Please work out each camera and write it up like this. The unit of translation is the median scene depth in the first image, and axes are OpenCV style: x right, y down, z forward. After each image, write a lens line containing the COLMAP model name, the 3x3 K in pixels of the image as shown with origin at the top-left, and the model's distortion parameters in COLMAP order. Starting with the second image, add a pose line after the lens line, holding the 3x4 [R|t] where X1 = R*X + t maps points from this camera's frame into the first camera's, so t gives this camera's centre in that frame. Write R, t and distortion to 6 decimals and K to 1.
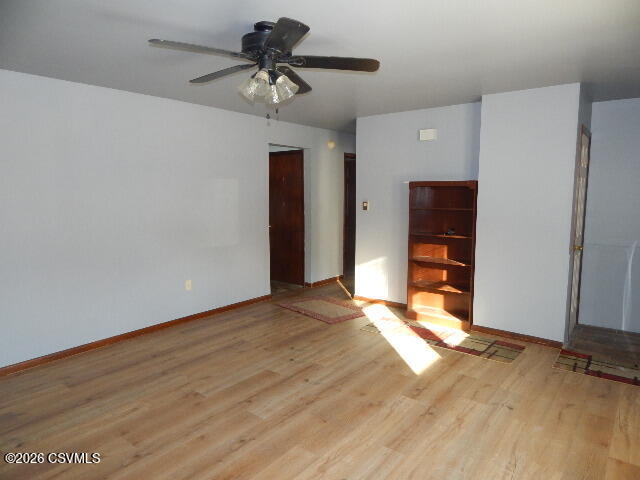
lens RADIAL K [[434.7, 0, 319.4], [0, 434.7, 240.0], [0, 0, 1]] dist [0.003853, -0.006929]
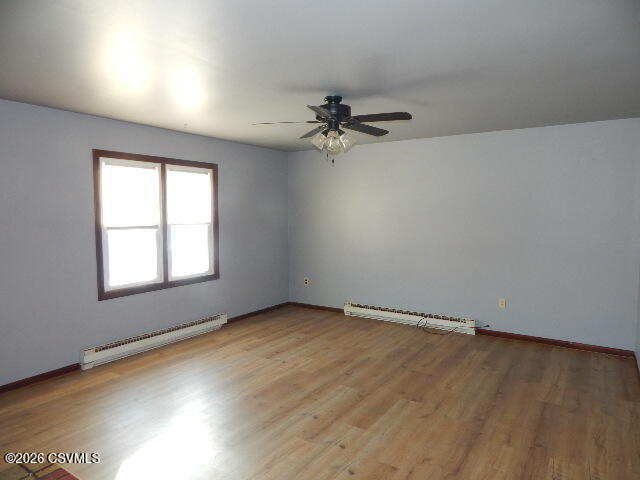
lens RADIAL K [[434.7, 0, 319.0], [0, 434.7, 238.2], [0, 0, 1]] dist [0.003853, -0.006929]
pose [[-0.996558, 0.014723, -0.081576, 0.035009], [0.000476, 0.985100, 0.171981, -0.226612], [0.082893, 0.171350, -0.981717, 1.962782]]
